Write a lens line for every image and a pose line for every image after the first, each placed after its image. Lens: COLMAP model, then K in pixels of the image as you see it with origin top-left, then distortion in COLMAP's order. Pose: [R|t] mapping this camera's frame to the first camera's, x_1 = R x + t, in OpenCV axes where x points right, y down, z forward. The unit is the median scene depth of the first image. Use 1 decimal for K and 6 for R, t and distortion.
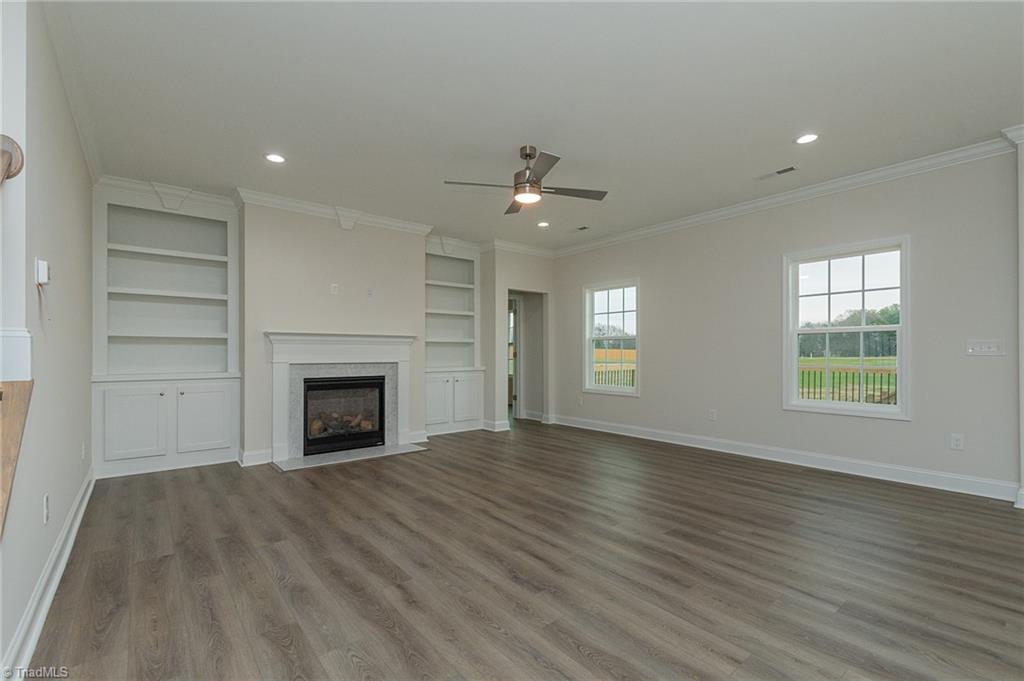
lens RADIAL K [[464.4, 0, 509.4], [0, 464.4, 350.5], [0, 0, 1]] dist [0.025264, -0.000115]
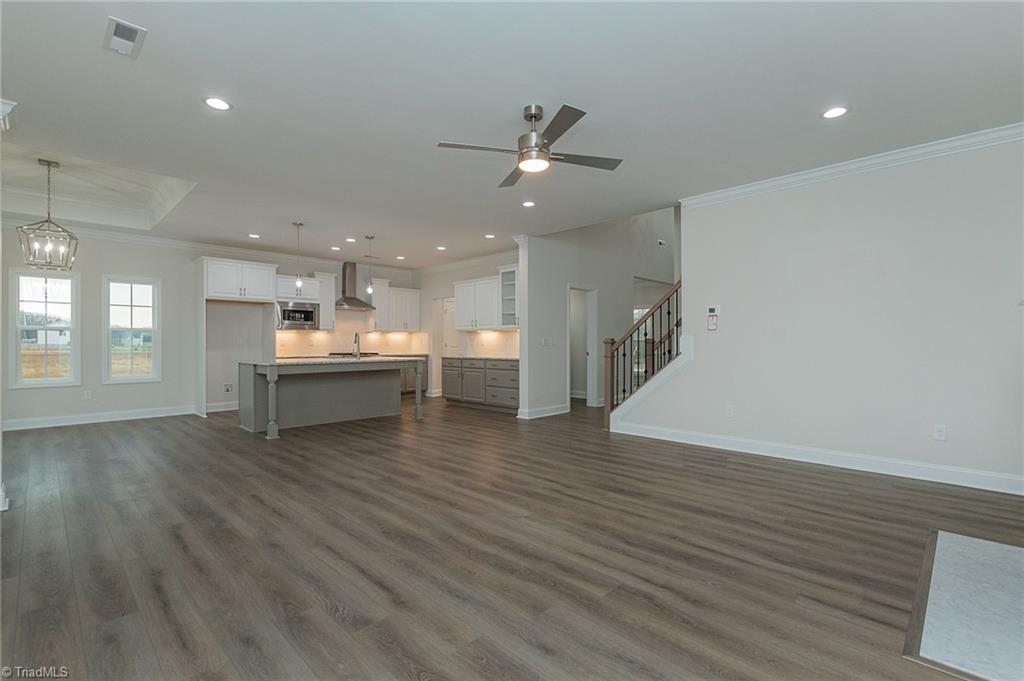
lens RADIAL K [[453.8, 0, 511.7], [0, 453.8, 343.4], [0, 0, 1]] dist [0.001596, -0.000359]
pose [[-0.993527, 0.002401, -0.113573, 0.124111], [0.002721, 0.999993, -0.002664, 0.007198], [0.113566, -0.002956, -0.993526, 1.295759]]
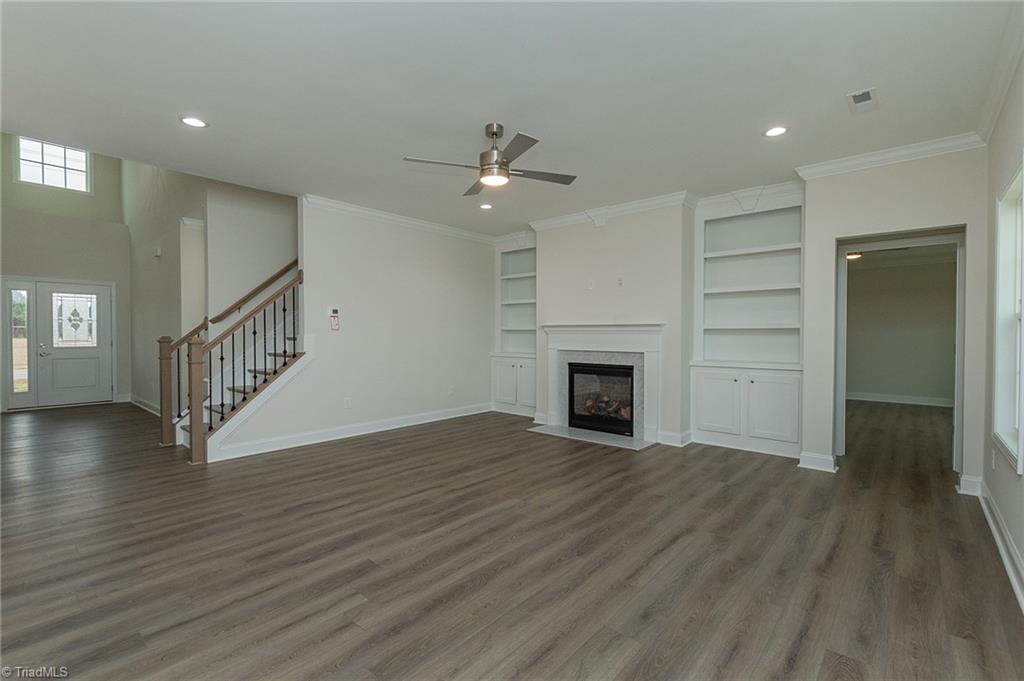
lens RADIAL K [[460.0, 0, 506.5], [0, 460.0, 338.8], [0, 0, 1]] dist [0.003212, -0.000546]
pose [[0.158143, 0.012018, -0.987343, 0.669817], [0.000769, 0.999924, 0.012294, -0.014275], [0.987416, -0.002704, 0.158122, 0.621225]]
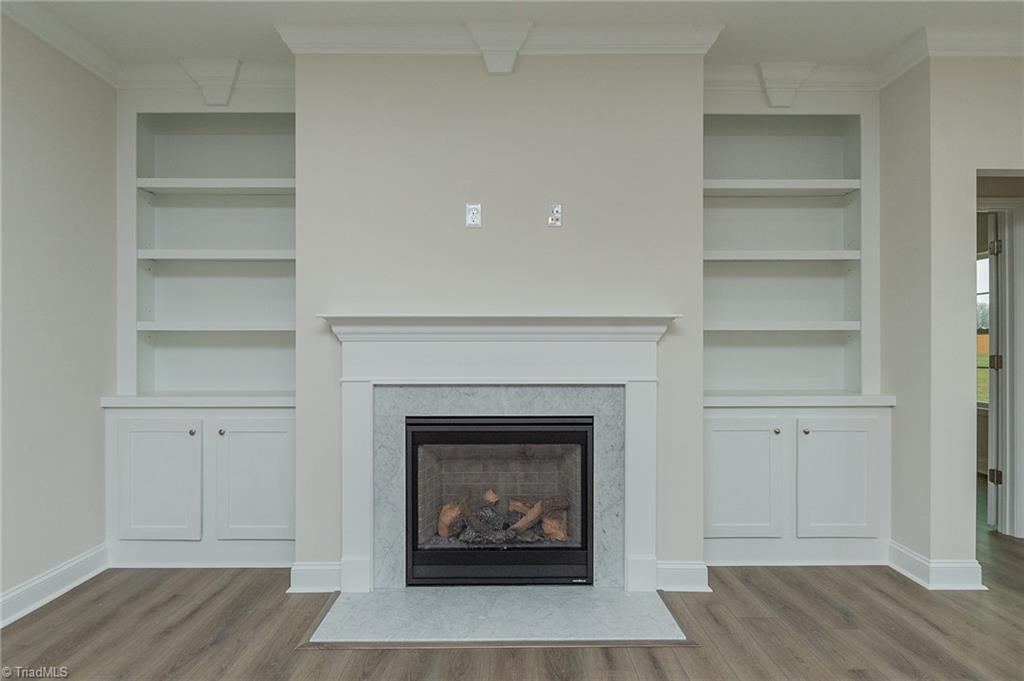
lens RADIAL K [[584.1, 0, 512.0], [0, 584.1, 340.5], [0, 0, 1]] dist [-0.000178, -0.000076]
pose [[0.782856, -0.002551, -0.622198, -0.003601], [0.002858, 0.999996, -0.000504, -0.013304], [0.622196, -0.001383, 0.782860, 0.584985]]
